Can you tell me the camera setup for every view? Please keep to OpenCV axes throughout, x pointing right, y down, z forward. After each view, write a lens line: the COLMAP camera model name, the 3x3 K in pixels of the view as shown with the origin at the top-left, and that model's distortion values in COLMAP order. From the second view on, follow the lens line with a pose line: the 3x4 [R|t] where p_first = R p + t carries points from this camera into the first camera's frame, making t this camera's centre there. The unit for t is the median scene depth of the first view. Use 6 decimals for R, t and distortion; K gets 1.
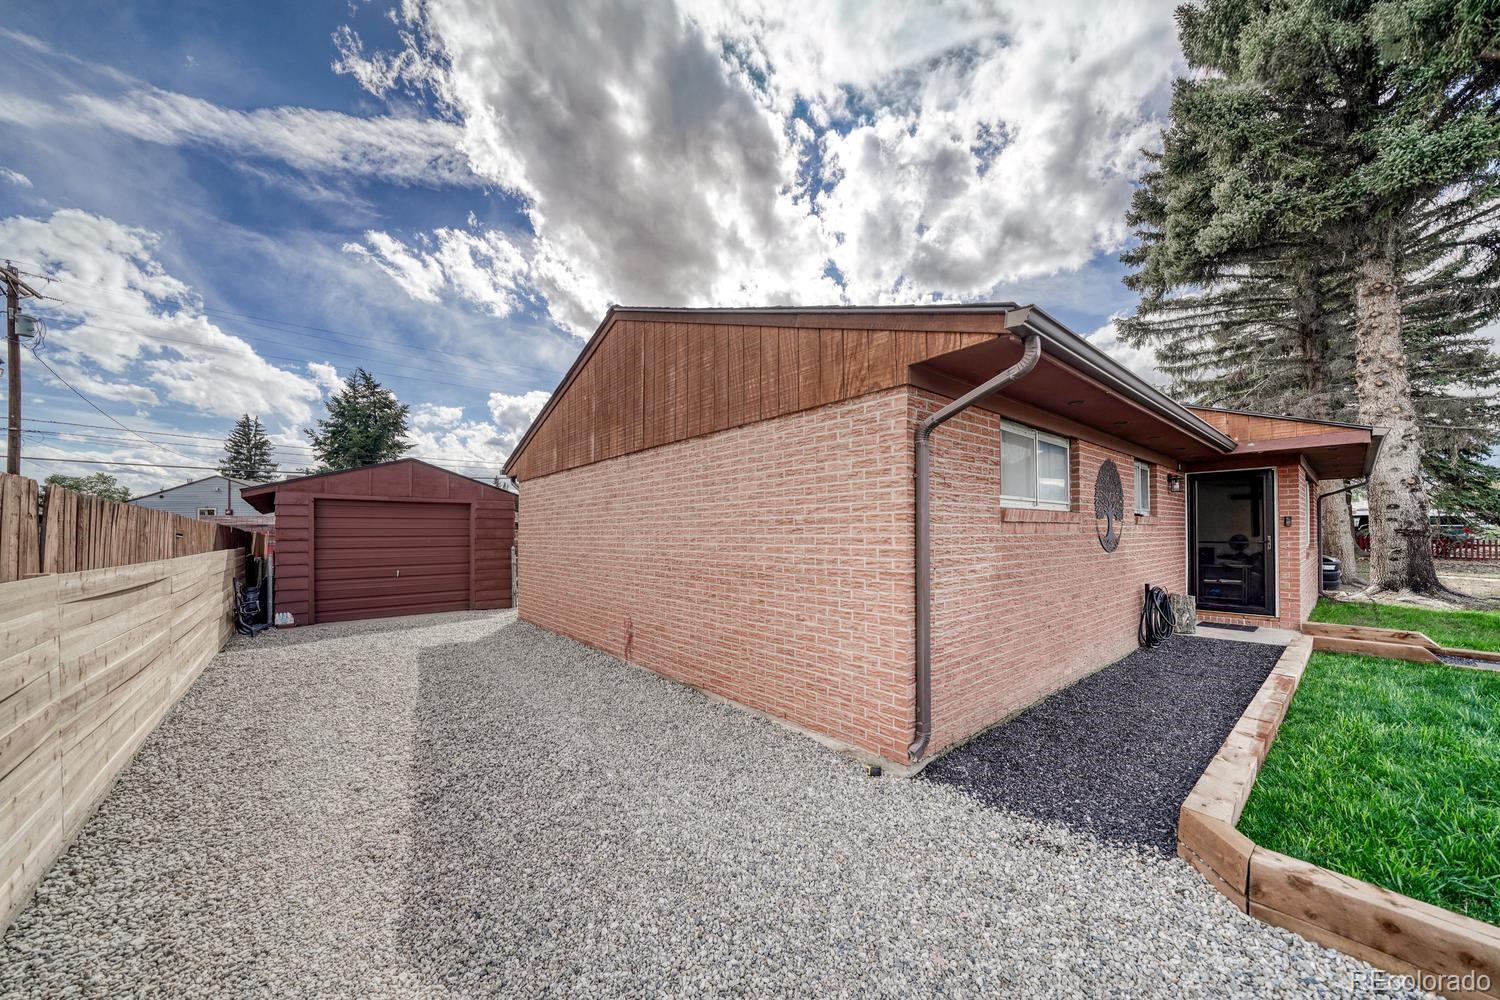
lens RADIAL K [[524.4, 0, 741.4], [0, 524.4, 513.0], [0, 0, 1]] dist [-0.001217, -0.000026]
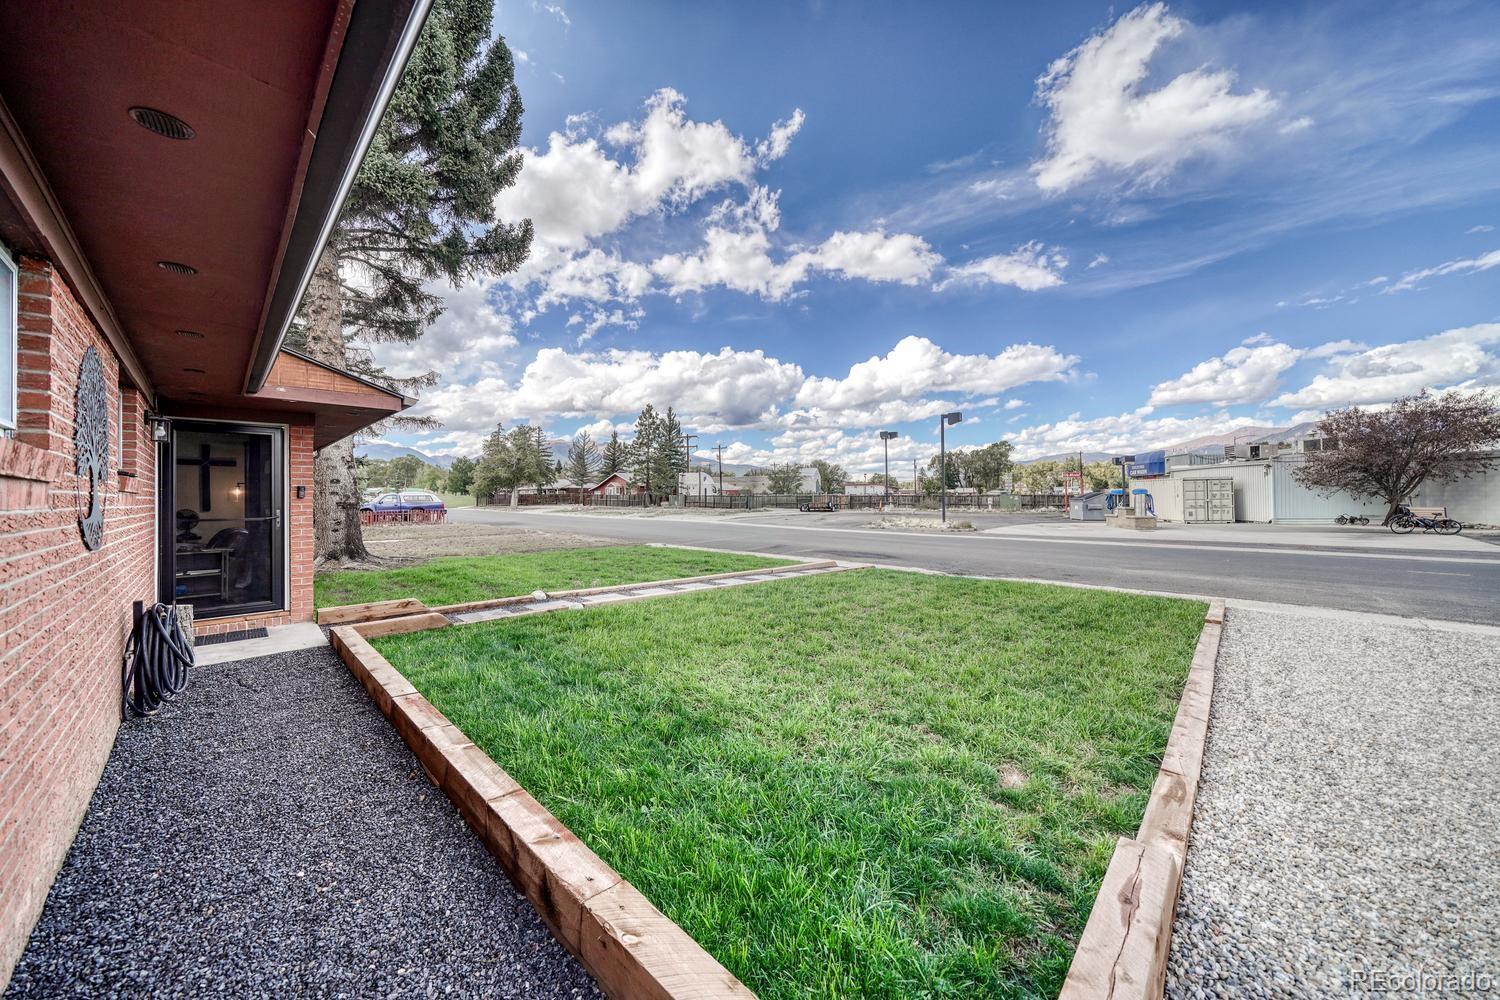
lens RADIAL K [[514.4, 0, 736.4], [0, 514.4, 499.8], [0, 0, 1]] dist [-0.001914, 0.000034]
pose [[-0.096705, 0.004158, 0.995304, 0.130586], [-0.026787, 0.999618, -0.006779, 0.011817], [-0.994953, -0.027317, -0.096556, 0.311602]]
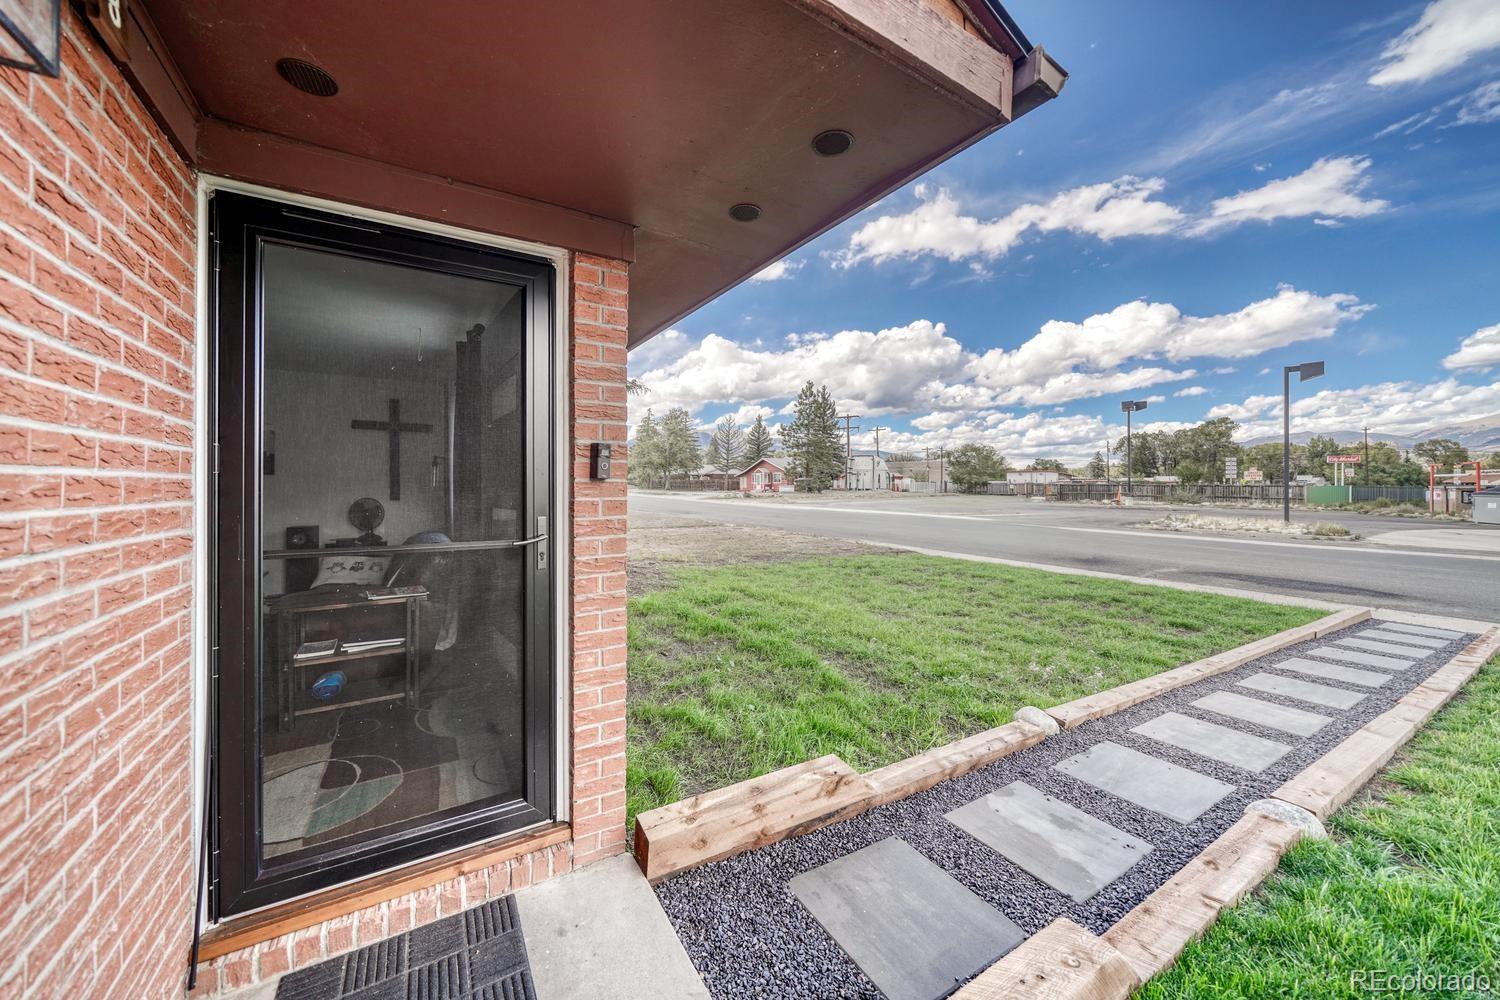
lens RADIAL K [[528.8, 0, 728.4], [0, 528.8, 486.9], [0, 0, 1]] dist [-0.000014, 0.000032]
pose [[0.163250, 0.004443, 0.986575, 0.622881], [-0.037101, 0.999310, 0.001638, 0.020562], [-0.985887, -0.036871, 0.163302, 0.707692]]
